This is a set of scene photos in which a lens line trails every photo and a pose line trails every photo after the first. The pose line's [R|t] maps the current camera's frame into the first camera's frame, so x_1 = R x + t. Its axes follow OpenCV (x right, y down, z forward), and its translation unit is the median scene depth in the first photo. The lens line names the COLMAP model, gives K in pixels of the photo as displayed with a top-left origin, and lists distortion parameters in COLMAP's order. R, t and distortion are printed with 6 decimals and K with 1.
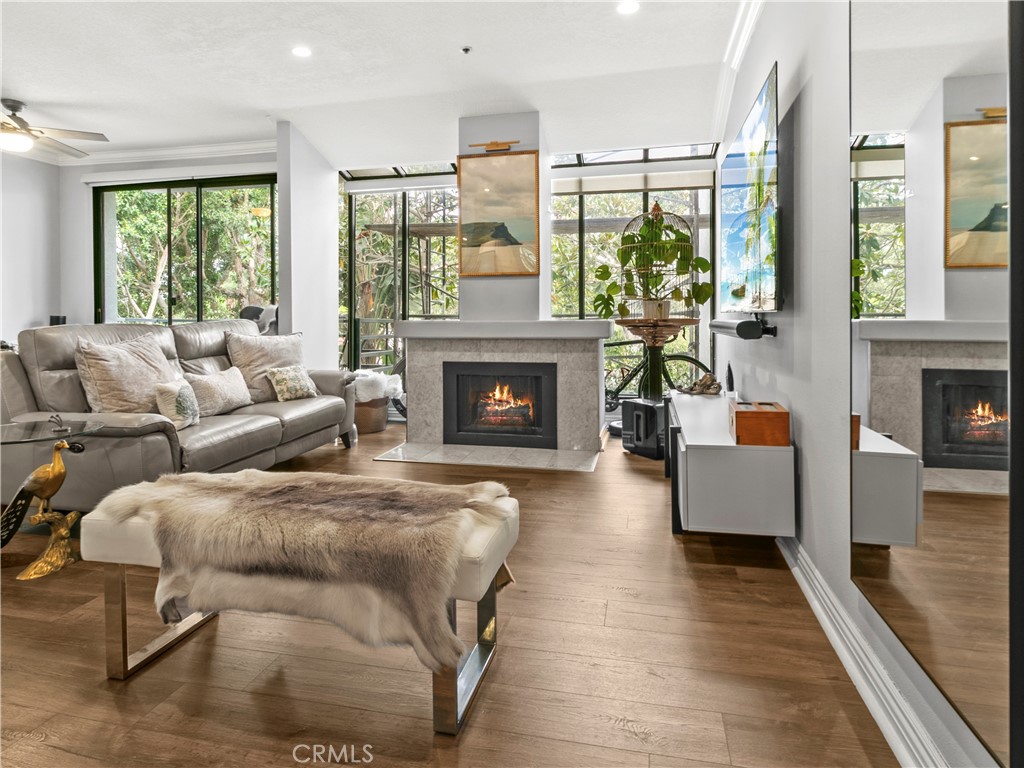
lens RADIAL K [[611.4, 0, 500.6], [0, 611.4, 320.9], [0, 0, 1]] dist [-0.000820, 0.000131]
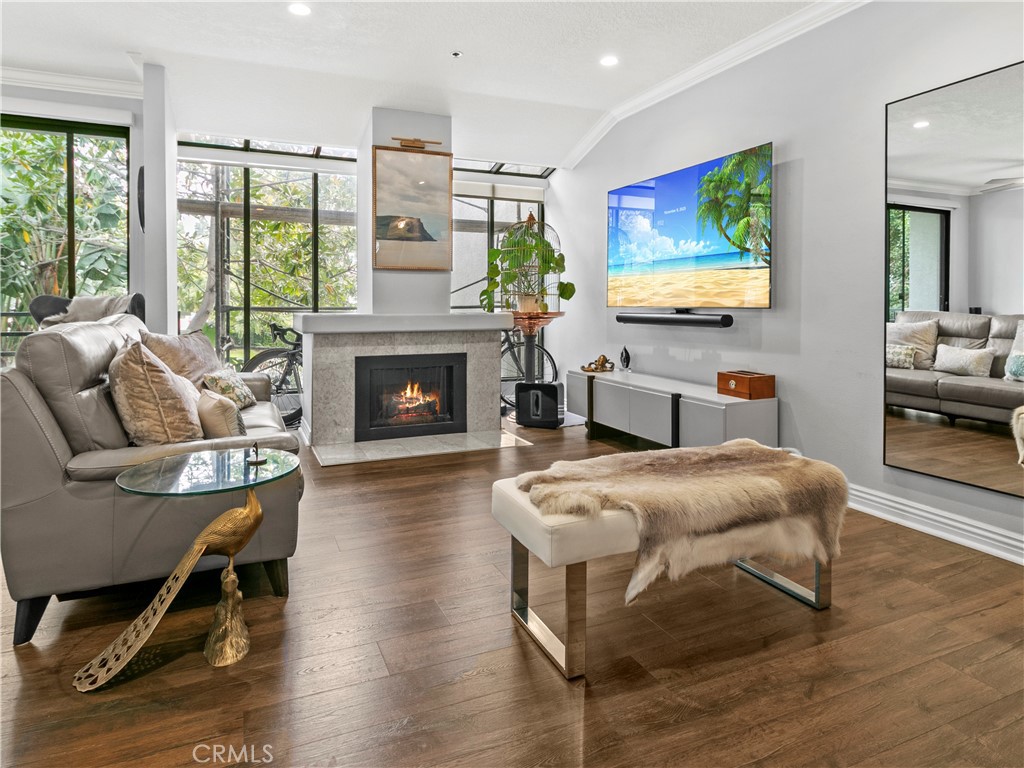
lens RADIAL K [[605.7, 0, 495.9], [0, 605.7, 313.6], [0, 0, 1]] dist [-0.001311, -0.000231]
pose [[0.802215, -0.005109, 0.597013, -0.536310], [0.001402, 0.999977, 0.006674, -0.008213], [-0.597034, -0.004516, 0.802203, 0.114154]]
